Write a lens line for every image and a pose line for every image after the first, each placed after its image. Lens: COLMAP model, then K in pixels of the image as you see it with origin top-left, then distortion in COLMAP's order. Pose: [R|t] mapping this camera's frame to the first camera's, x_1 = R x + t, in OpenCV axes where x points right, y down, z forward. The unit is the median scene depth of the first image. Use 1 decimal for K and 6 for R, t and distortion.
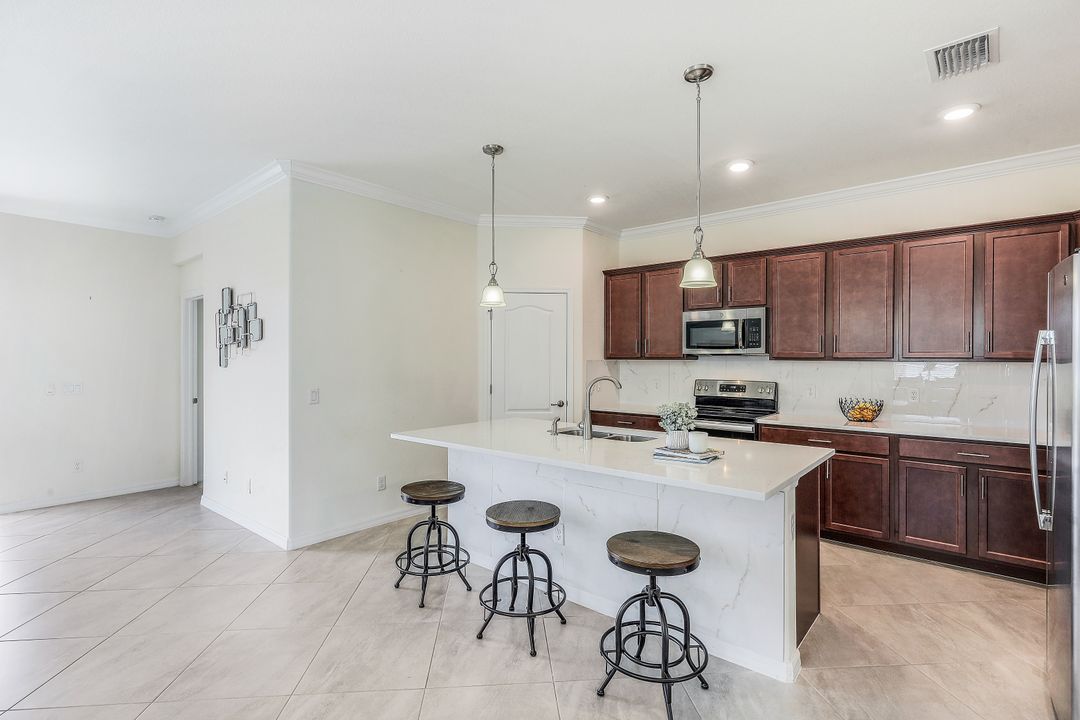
lens RADIAL K [[498.3, 0, 539.7], [0, 498.3, 363.3], [0, 0, 1]] dist [-0.046148, 0.000038]
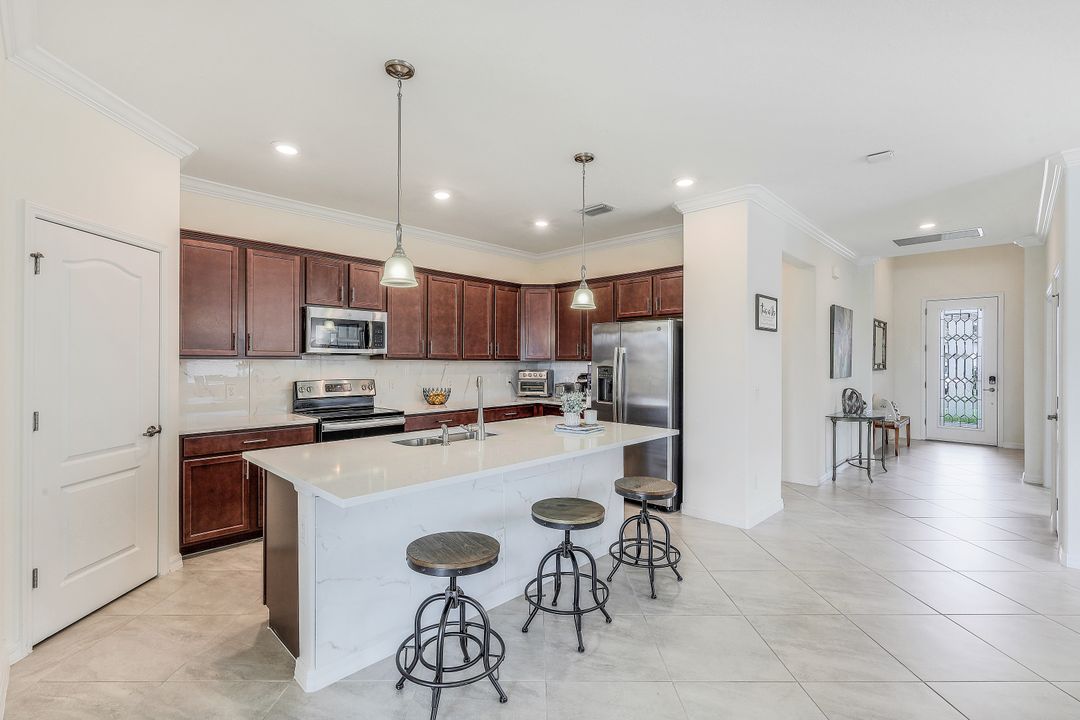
lens RADIAL K [[490.2, 0, 549.1], [0, 490.2, 358.5], [0, 0, 1]] dist [0.003060, 0.000261]
pose [[0.089433, 0.002677, 0.995989, -0.600721], [0.000816, 0.999996, -0.002761, -0.007047], [-0.995993, 0.001060, 0.089430, 0.538775]]
